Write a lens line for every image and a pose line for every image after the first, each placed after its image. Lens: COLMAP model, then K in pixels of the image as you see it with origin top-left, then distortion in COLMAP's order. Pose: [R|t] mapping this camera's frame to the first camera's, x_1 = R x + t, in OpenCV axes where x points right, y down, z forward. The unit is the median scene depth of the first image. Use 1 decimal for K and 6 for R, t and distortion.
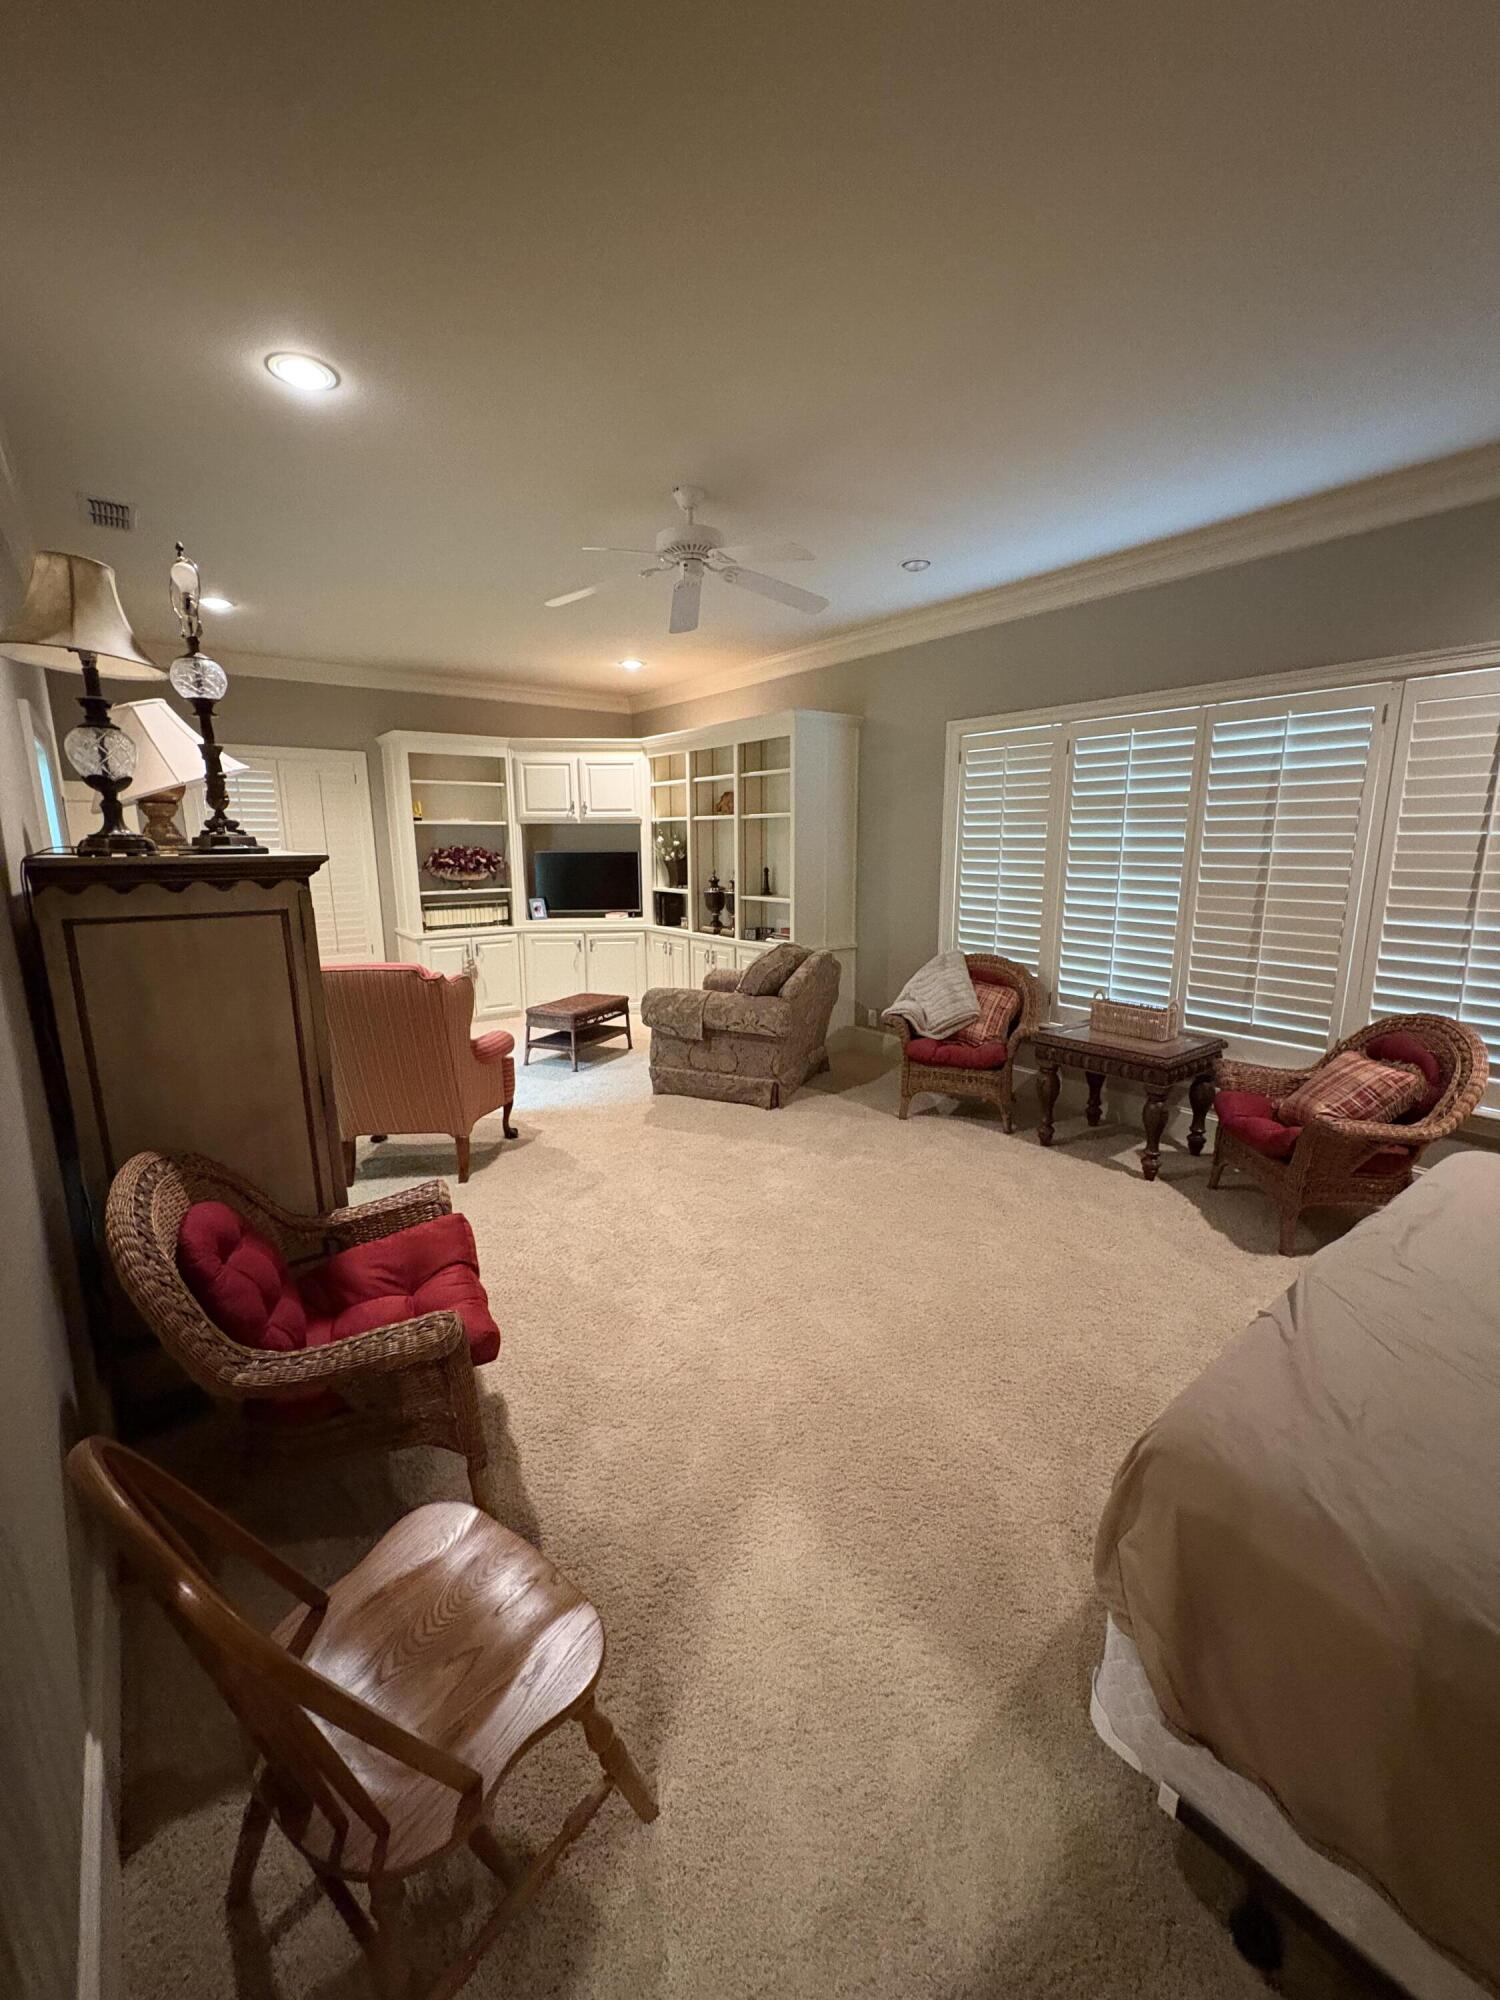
lens RADIAL K [[796.7, 0, 760.4], [0, 796.7, 1002.6], [0, 0, 1]] dist [0.000098, 0.000466]
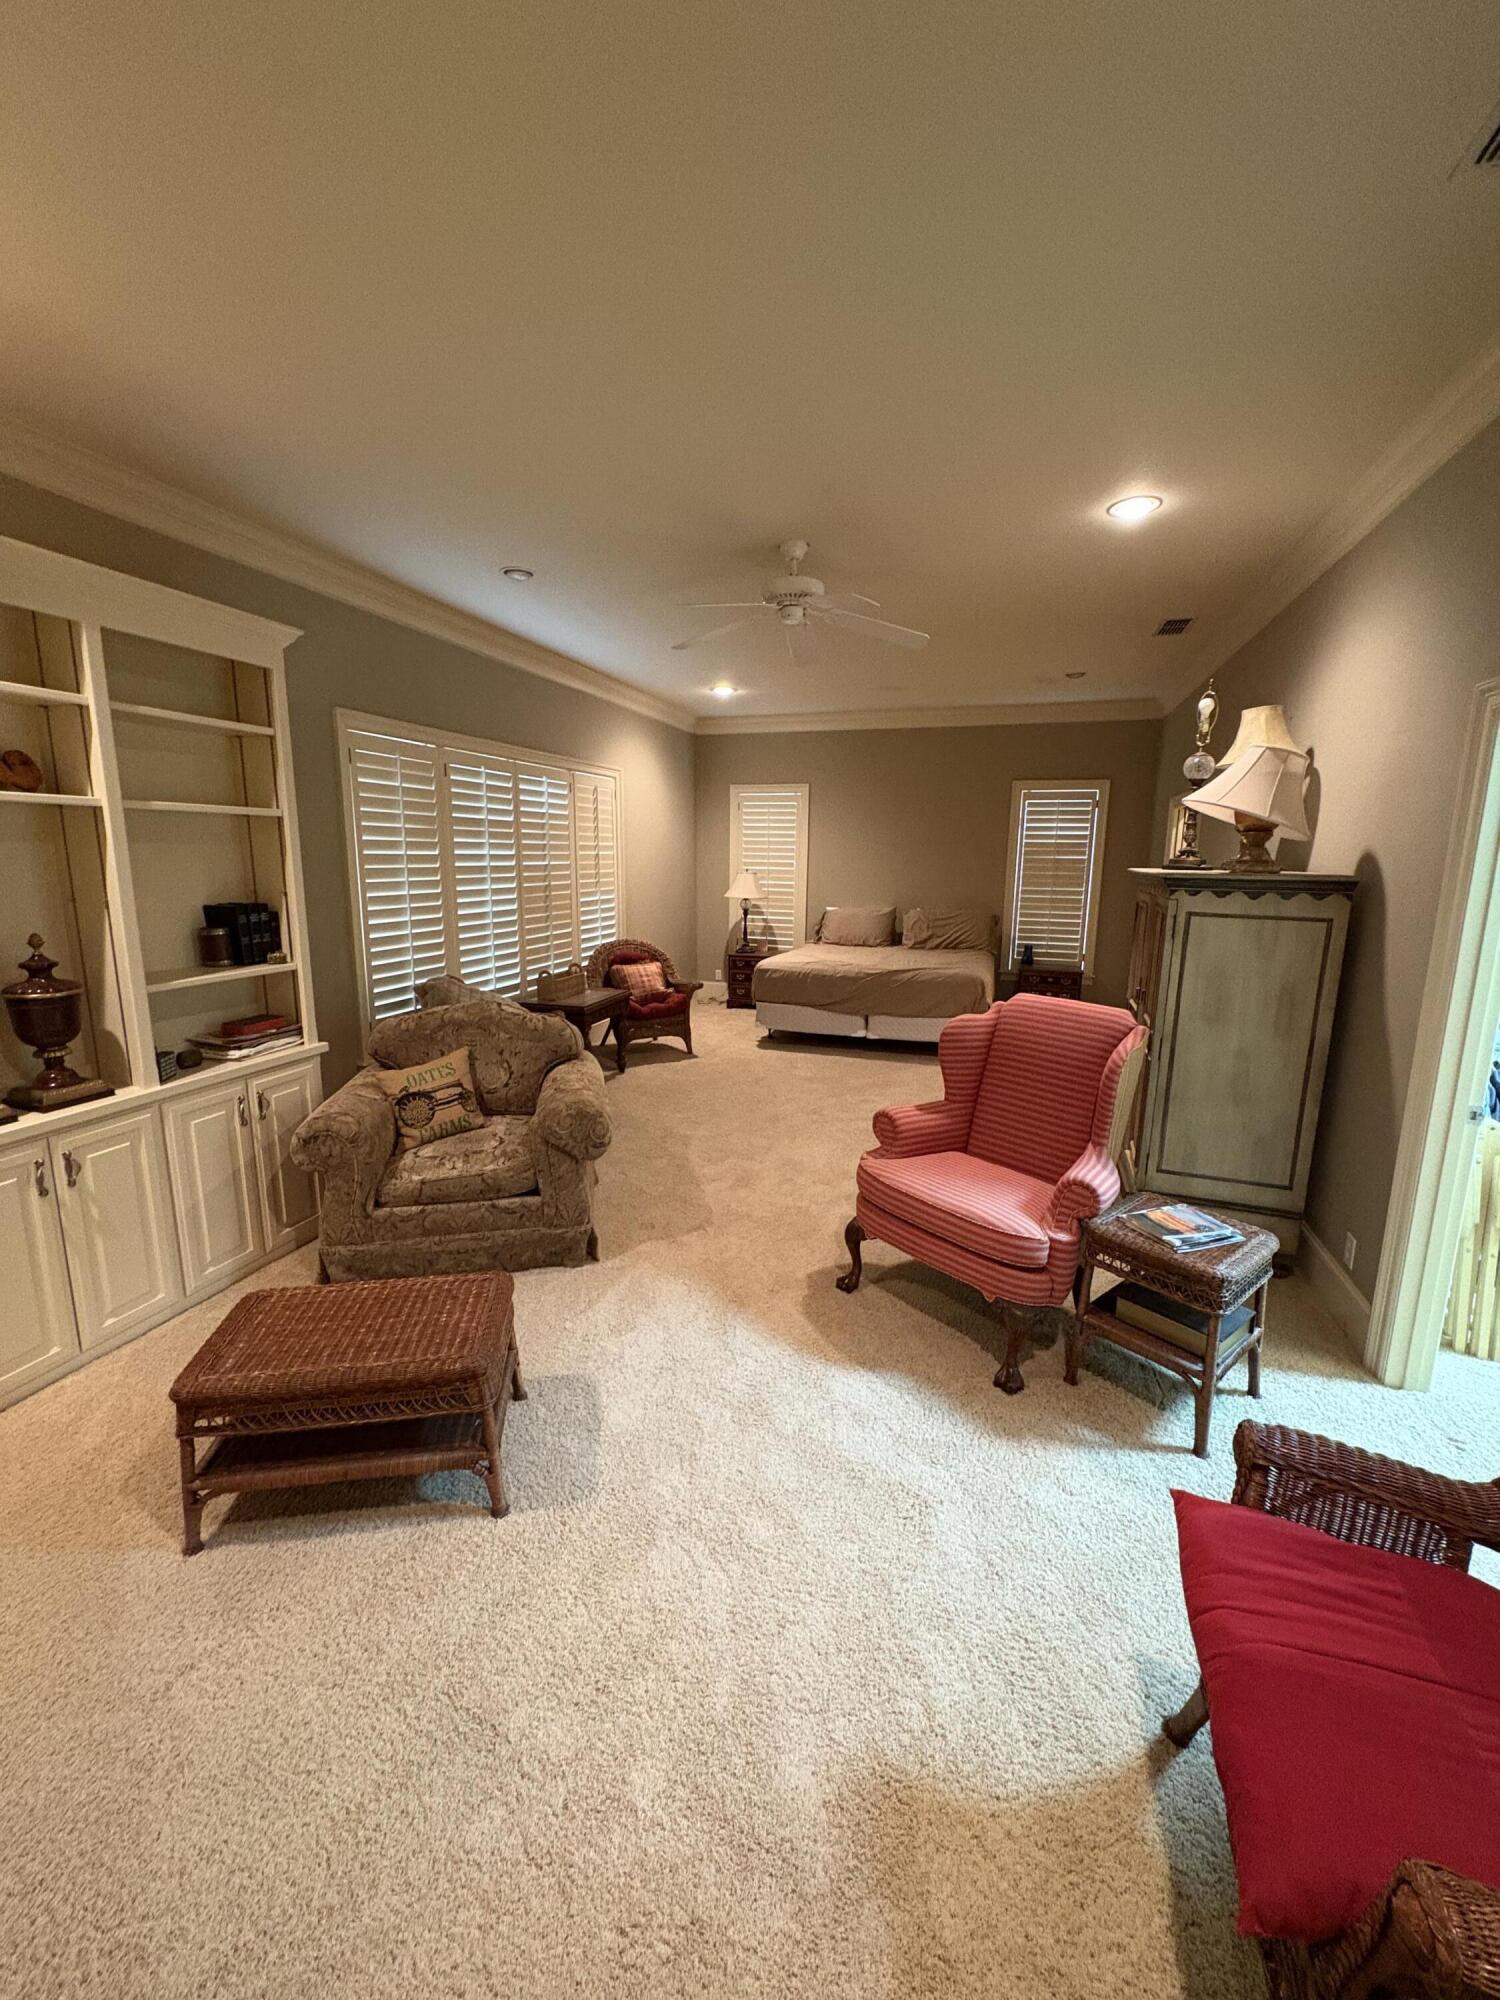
lens RADIAL K [[796.7, 0, 759.3], [0, 796.7, 993.9], [0, 0, 1]] dist [0.000098, 0.000466]
pose [[-0.581472, -0.154531, 0.798756, -0.412327], [0.146914, 0.945710, 0.289911, -0.154905], [-0.800192, 0.285923, -0.527201, 0.713560]]
